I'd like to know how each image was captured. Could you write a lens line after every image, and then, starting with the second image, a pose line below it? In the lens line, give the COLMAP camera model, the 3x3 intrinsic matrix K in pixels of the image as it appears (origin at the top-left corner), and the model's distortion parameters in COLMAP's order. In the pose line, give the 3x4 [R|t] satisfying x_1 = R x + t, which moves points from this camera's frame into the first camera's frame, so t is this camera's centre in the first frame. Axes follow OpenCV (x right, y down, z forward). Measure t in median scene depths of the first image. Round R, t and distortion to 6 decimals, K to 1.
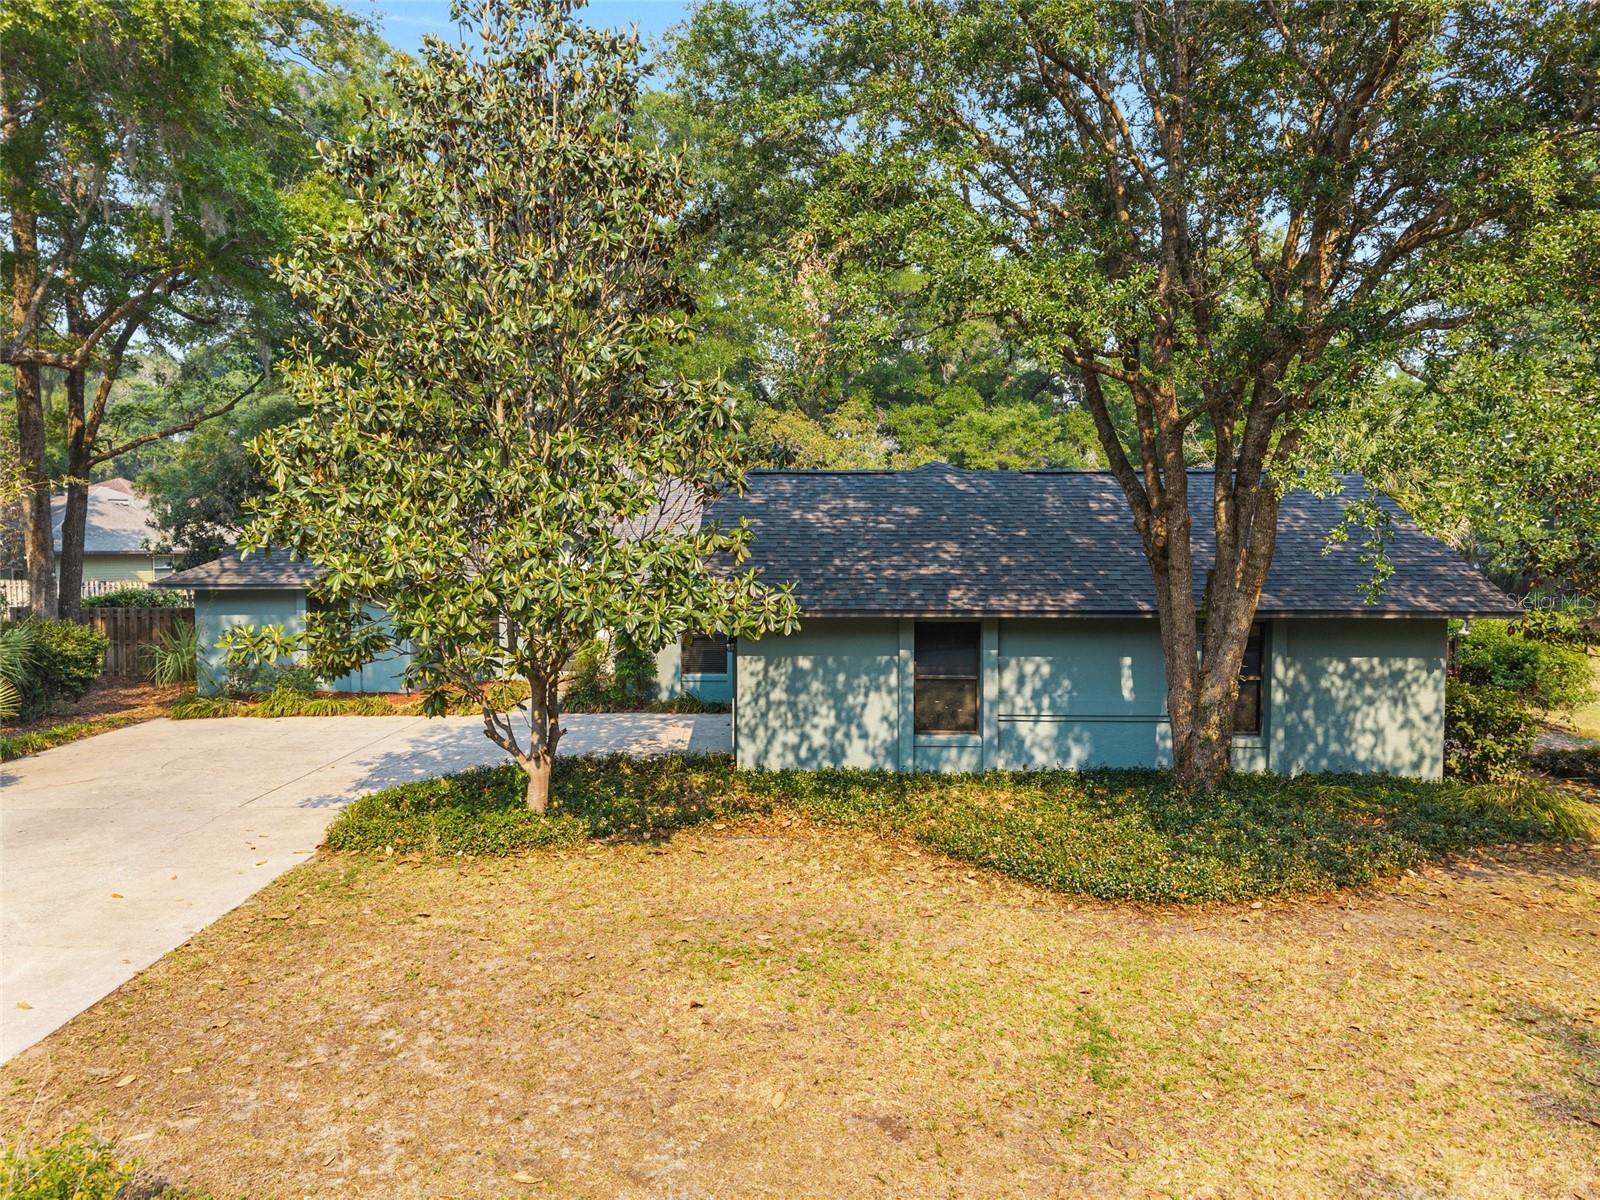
lens RADIAL K [[1073.2, 0, 800.3], [0, 1073.2, 593.2], [0, 0, 1]] dist [0.029450, -0.032893]
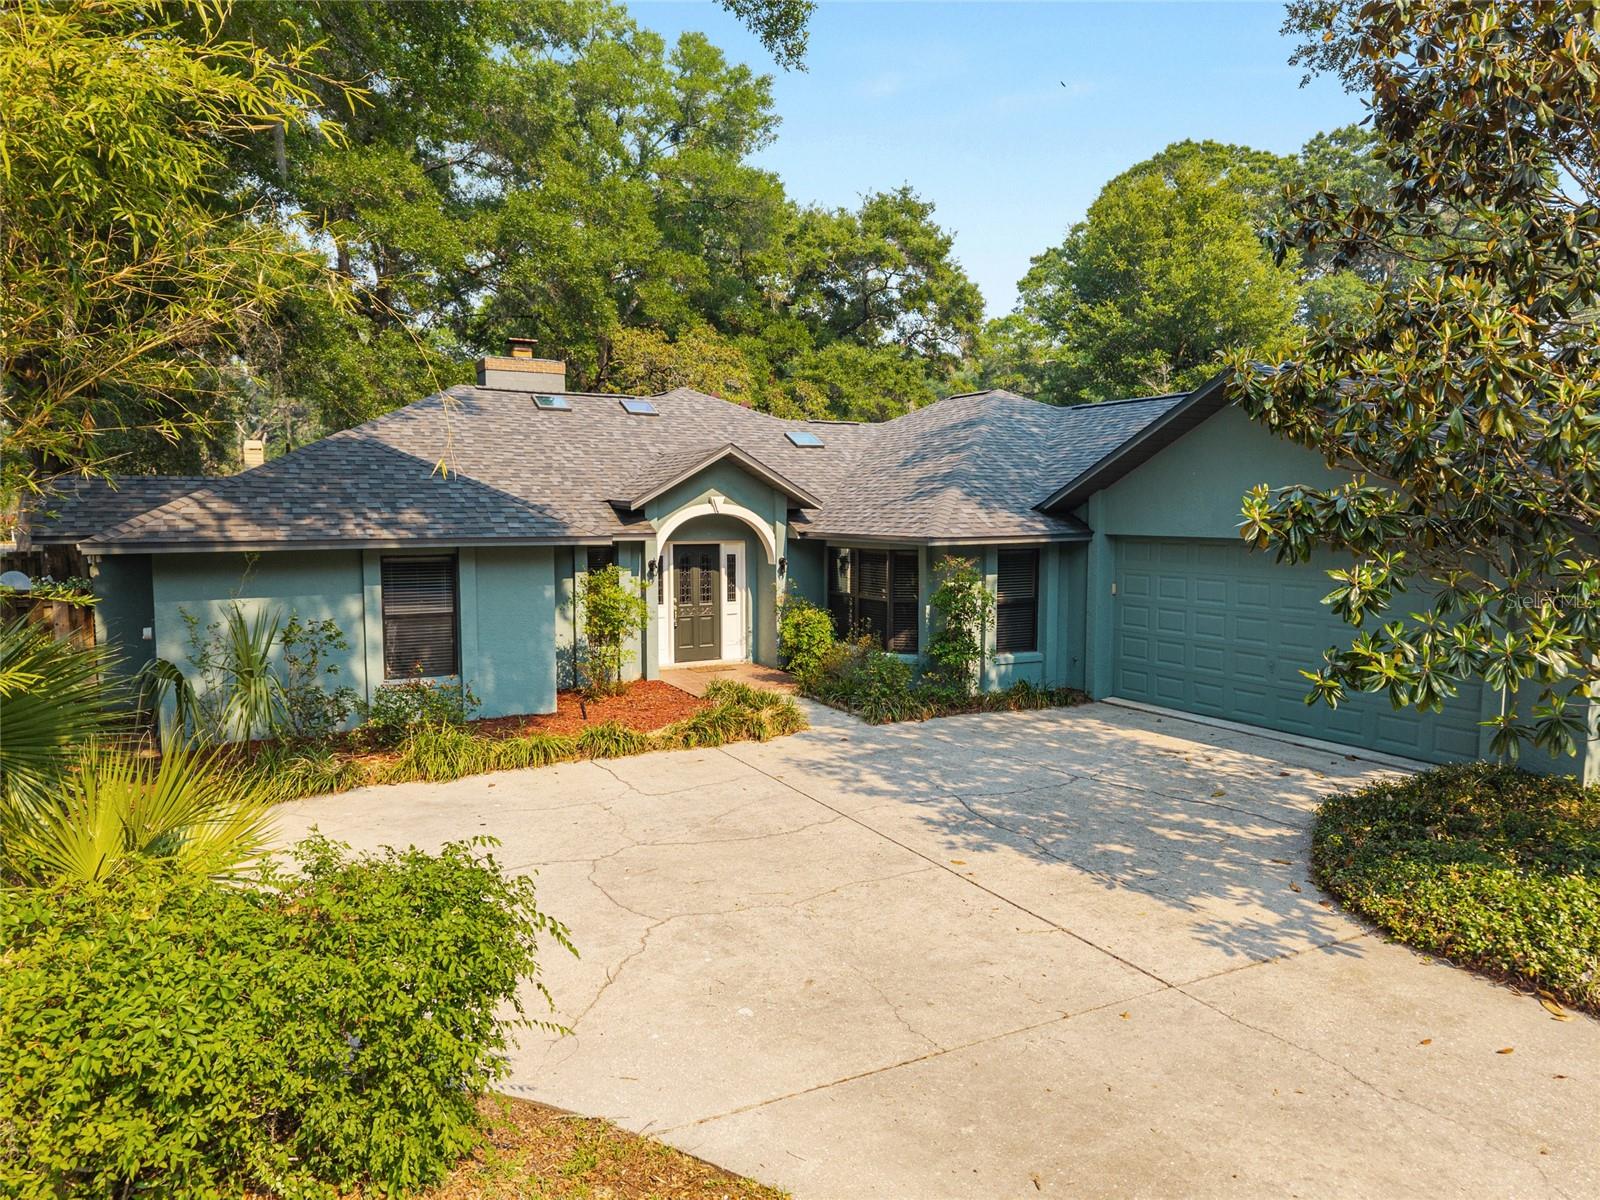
lens RADIAL K [[1073.2, 0, 793.6], [0, 1073.2, 594.5], [0, 0, 1]] dist [0.029450, -0.032893]
pose [[0.896790, -0.037654, 0.440852, -0.814738], [0.023266, 0.999007, 0.037998, 0.006000], [-0.441845, -0.023819, 0.896775, 0.644711]]
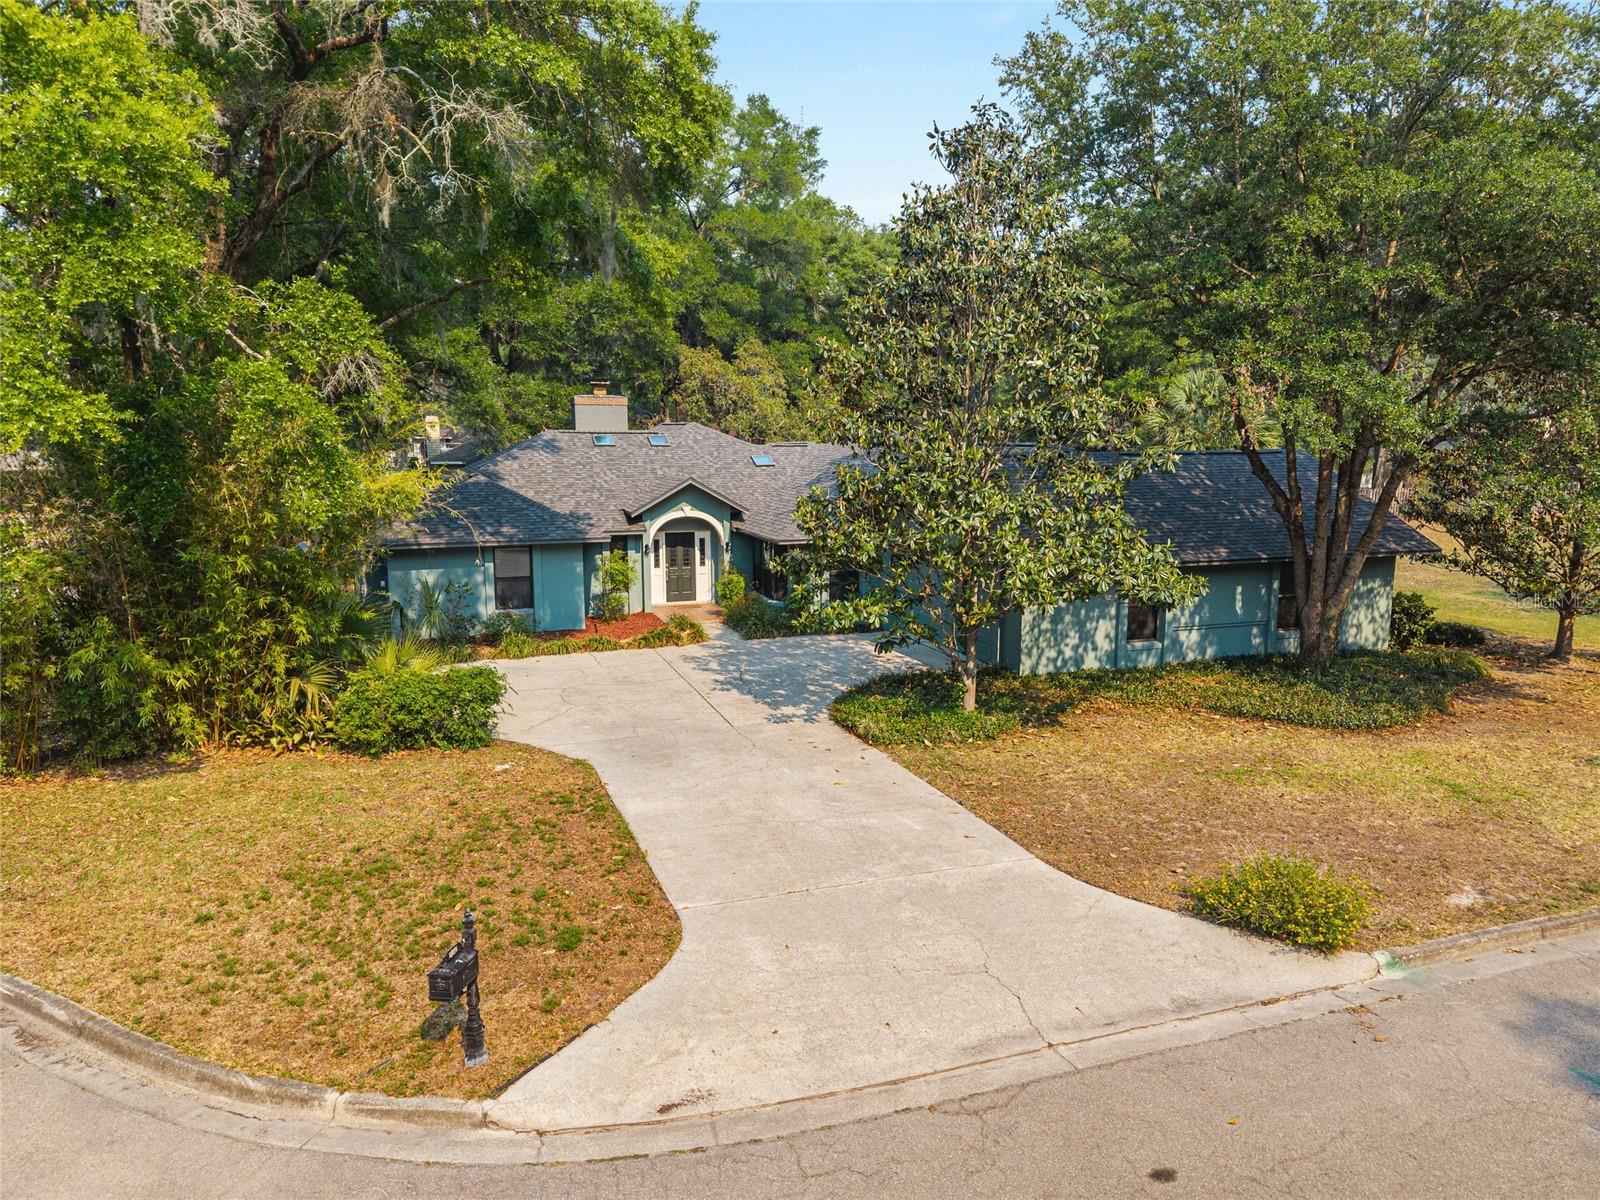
lens RADIAL K [[1073.2, 0, 805.8], [0, 1073.2, 608.1], [0, 0, 1]] dist [0.029450, -0.032893]
pose [[0.948574, -0.053603, 0.311983, -0.795335], [0.016548, 0.992608, 0.120230, -0.112600], [-0.316122, -0.108885, 0.942450, -0.290986]]
